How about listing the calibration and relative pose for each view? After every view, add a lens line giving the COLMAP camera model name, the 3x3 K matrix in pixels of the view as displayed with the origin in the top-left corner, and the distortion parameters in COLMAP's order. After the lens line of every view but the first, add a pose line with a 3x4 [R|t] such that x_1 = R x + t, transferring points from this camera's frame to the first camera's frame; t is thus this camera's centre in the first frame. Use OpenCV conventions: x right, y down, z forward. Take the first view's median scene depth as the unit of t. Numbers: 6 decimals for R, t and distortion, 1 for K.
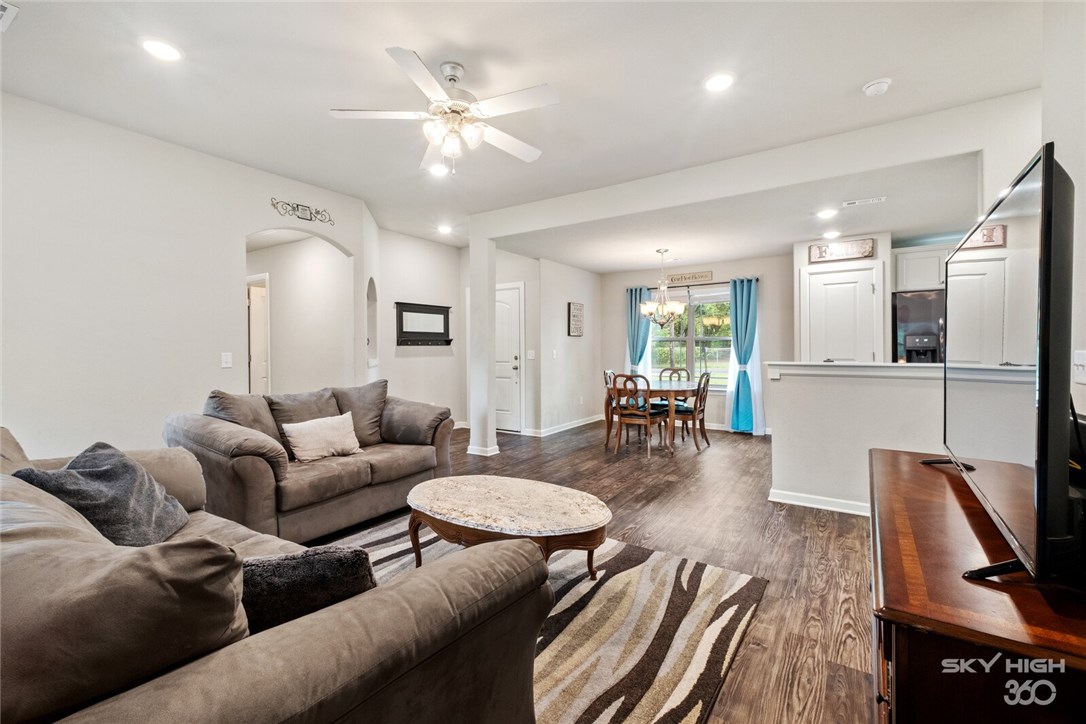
lens RADIAL K [[469.1, 0, 541.6], [0, 469.1, 354.2], [0, 0, 1]] dist [0.008332, -0.002637]
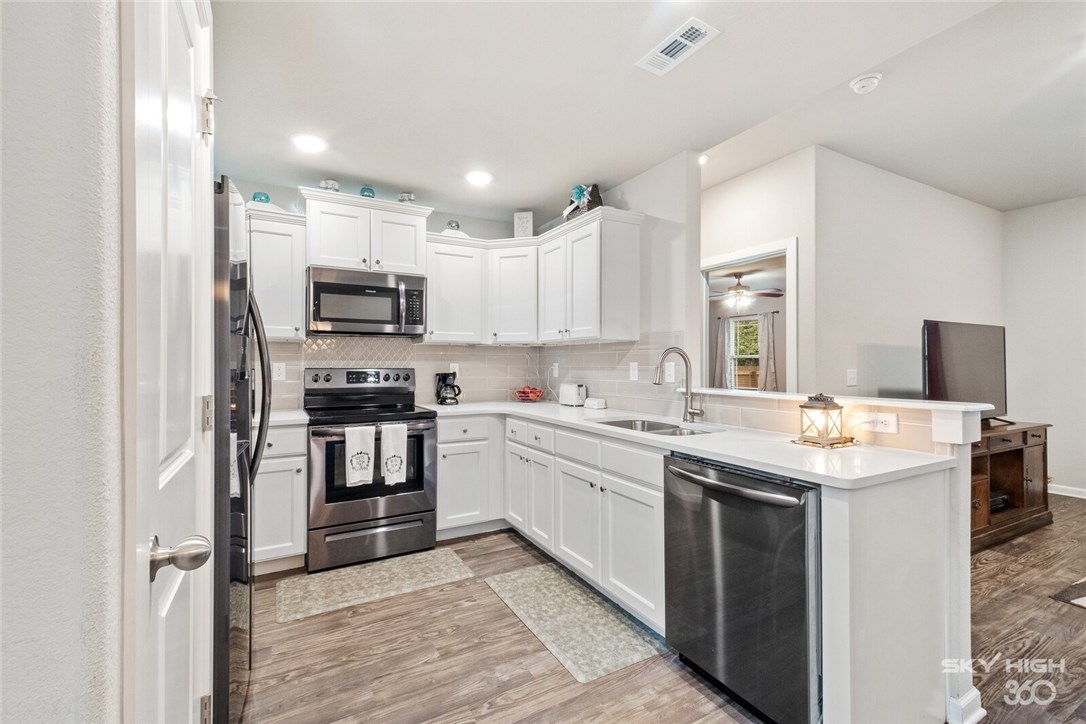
lens RADIAL K [[469.1, 0, 551.7], [0, 469.1, 363.2], [0, 0, 1]] dist [0.008332, -0.002637]
pose [[-0.890710, 0.004143, 0.454553, 1.027272], [0.007916, 0.999948, 0.006398, -0.044702], [-0.454503, 0.009297, -0.890697, 2.527048]]
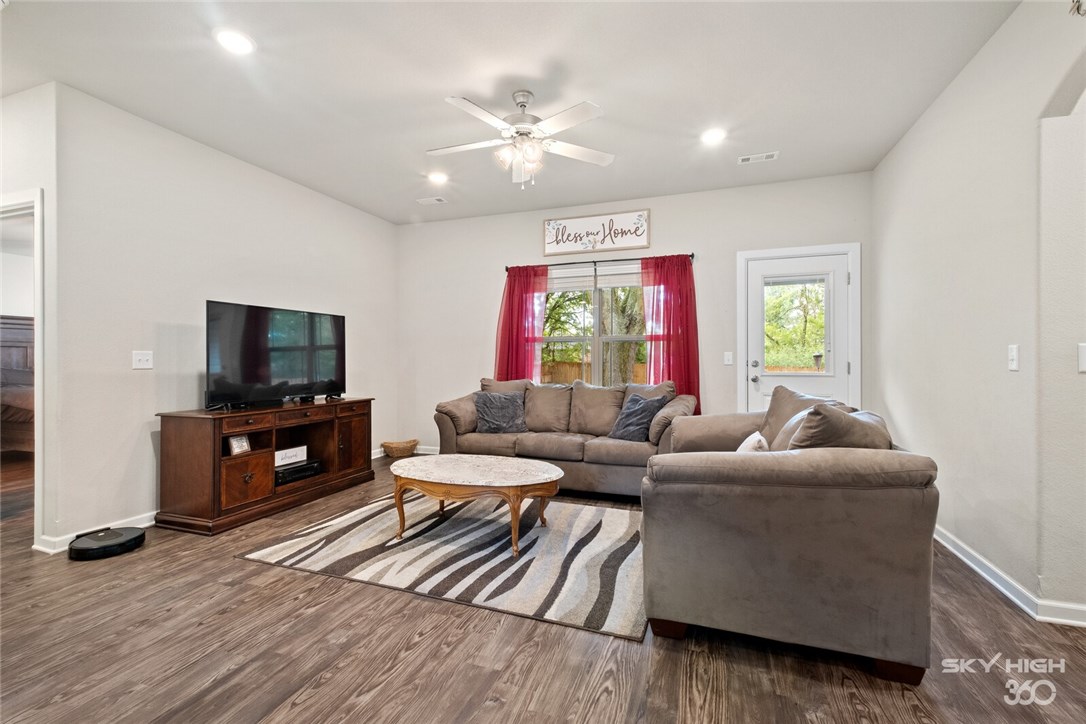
lens RADIAL K [[469.1, 0, 546.9], [0, 469.1, 362.5], [0, 0, 1]] dist [0.008332, -0.002637]
pose [[-0.967822, 0.009835, -0.251443, 0.045368], [0.004985, 0.999789, 0.019921, 0.007079], [0.251586, 0.018026, -0.967667, 2.365047]]
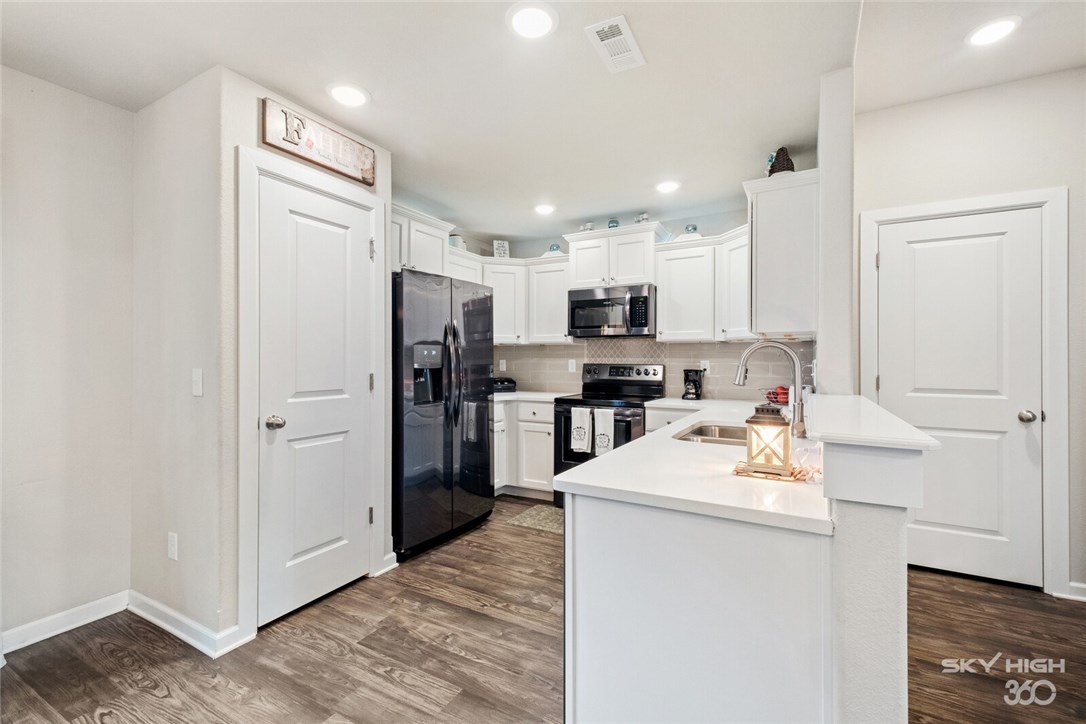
lens RADIAL K [[469.1, 0, 540.0], [0, 469.1, 357.1], [0, 0, 1]] dist [0.008332, -0.002637]
pose [[-0.067490, 0.008007, 0.997688, 0.420105], [0.006300, 0.999951, -0.007599, -0.038943], [-0.997700, 0.005773, -0.067537, 1.913865]]
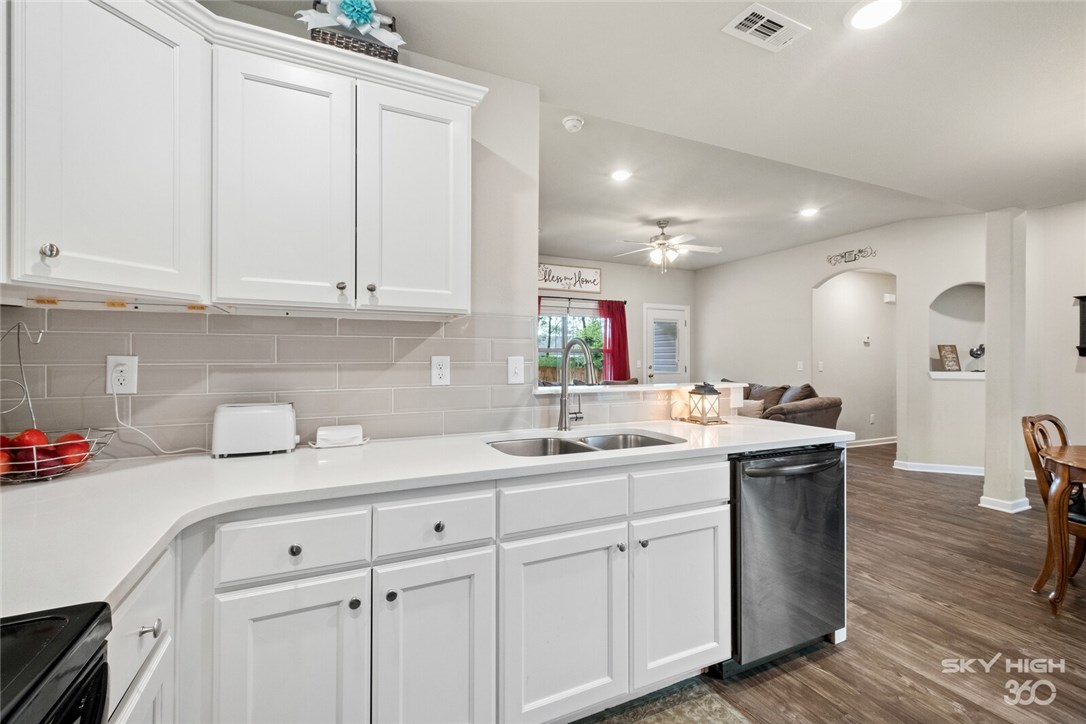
lens RADIAL K [[469.1, 0, 535.5], [0, 469.1, 356.7], [0, 0, 1]] dist [0.008332, -0.002637]
pose [[-0.533898, 0.002125, -0.845546, 2.034635], [-0.010579, 0.999902, 0.009193, -0.044516], [0.845483, 0.013853, -0.533823, 1.822225]]
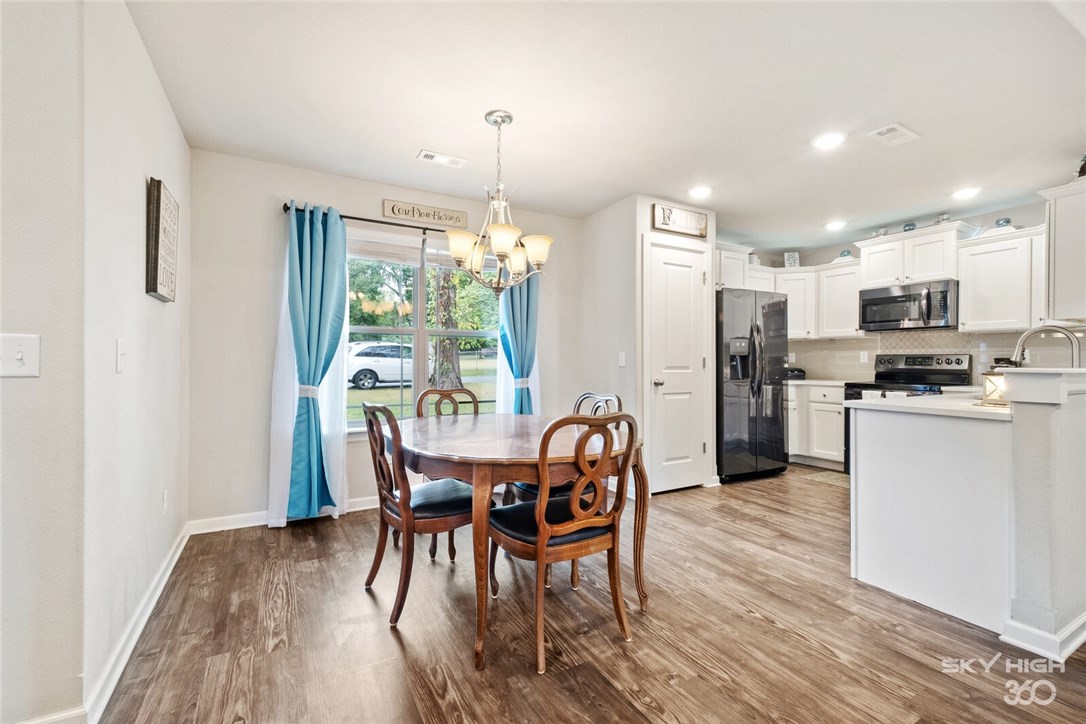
lens RADIAL K [[469.1, 0, 538.6], [0, 469.1, 363.8], [0, 0, 1]] dist [0.008332, -0.002637]
pose [[0.462607, 0.002330, 0.886561, -0.289526], [0.003762, 0.999982, -0.004591, 0.019388], [-0.886556, 0.005459, 0.462590, 1.979620]]
